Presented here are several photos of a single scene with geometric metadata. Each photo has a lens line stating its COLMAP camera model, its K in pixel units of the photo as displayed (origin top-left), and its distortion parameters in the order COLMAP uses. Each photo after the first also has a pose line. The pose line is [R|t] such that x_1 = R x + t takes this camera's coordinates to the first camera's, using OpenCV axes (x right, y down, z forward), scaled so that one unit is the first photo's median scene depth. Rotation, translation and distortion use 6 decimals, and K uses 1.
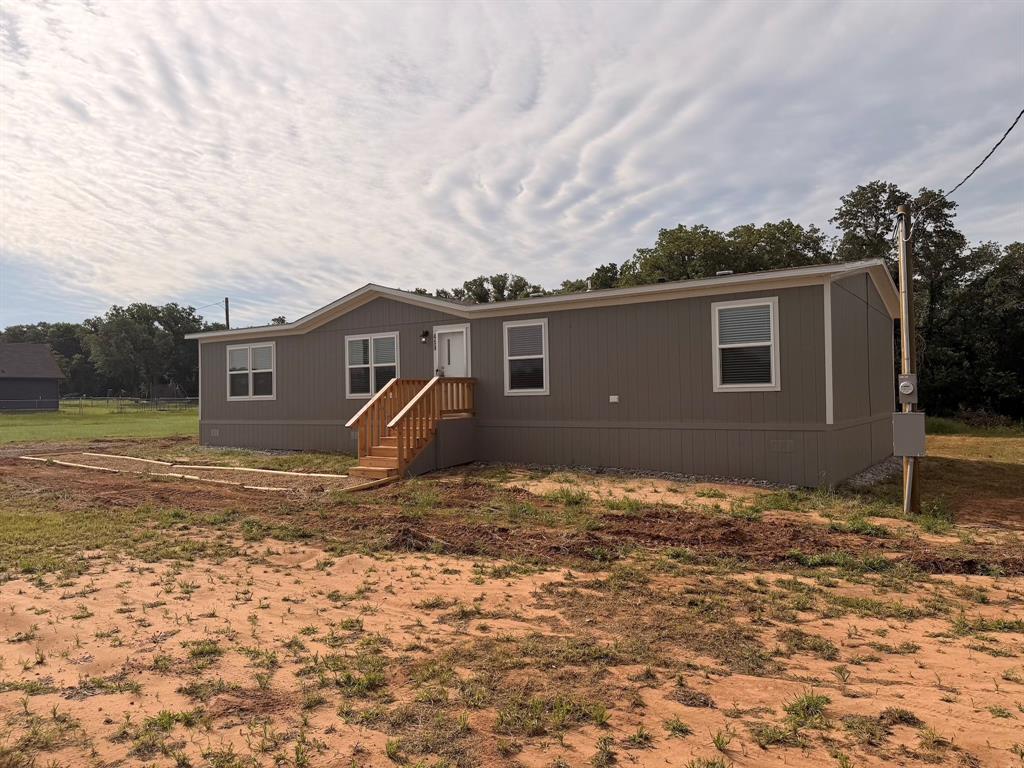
lens RADIAL K [[709.1, 0, 512.0], [0, 709.1, 384.0], [0, 0, 1]] dist [0.103010, -0.110728]
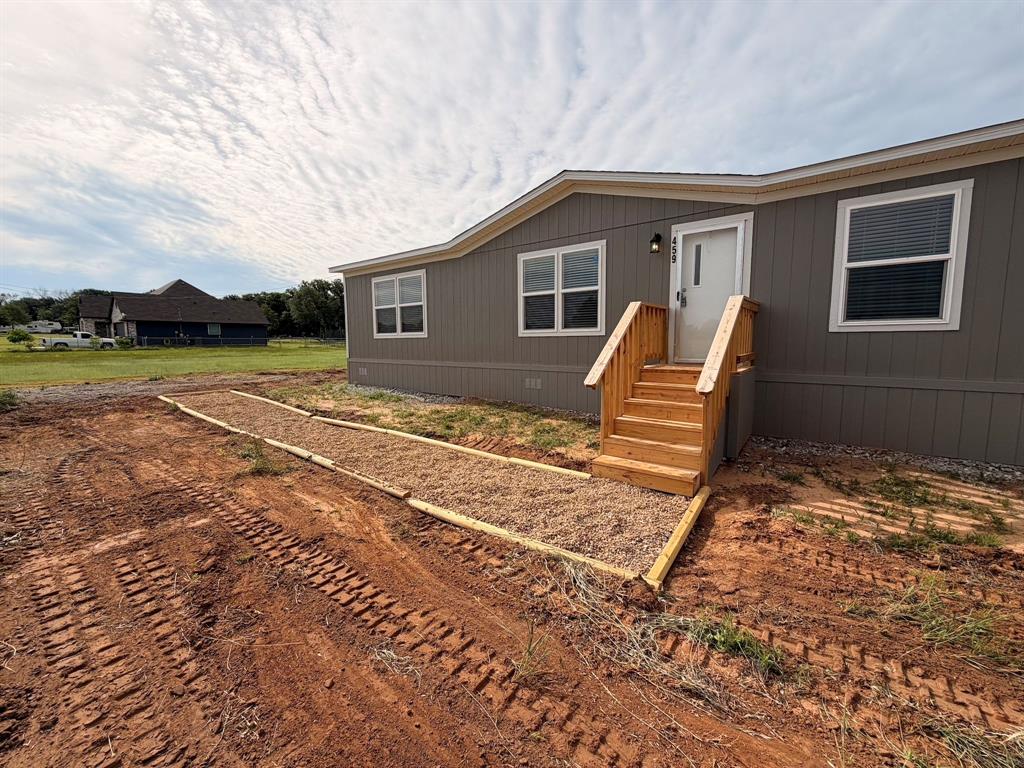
lens RADIAL K [[409.1, 0, 512.0], [0, 409.1, 384.0], [0, 0, 1]] dist [0.000918, 0.000057]
pose [[0.998667, 0.012795, -0.049999, -0.189842], [-0.006389, 0.991979, 0.126243, 0.014041], [0.051213, -0.125755, 0.990739, 0.474744]]
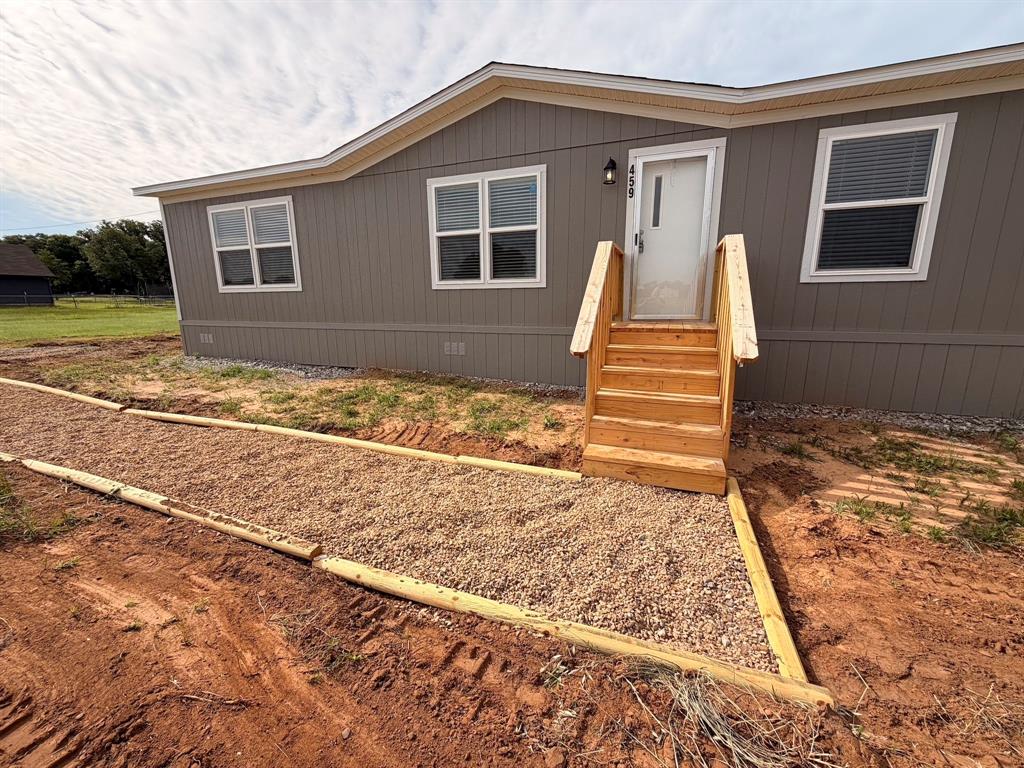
lens RADIAL K [[409.1, 0, 512.0], [0, 409.1, 384.0], [0, 0, 1]] dist [0.000918, 0.000057]
pose [[0.971617, -0.041905, 0.232820, -0.220543], [-0.010859, 0.975247, 0.220850, 0.019325], [-0.236312, -0.217109, 0.947112, 0.547713]]
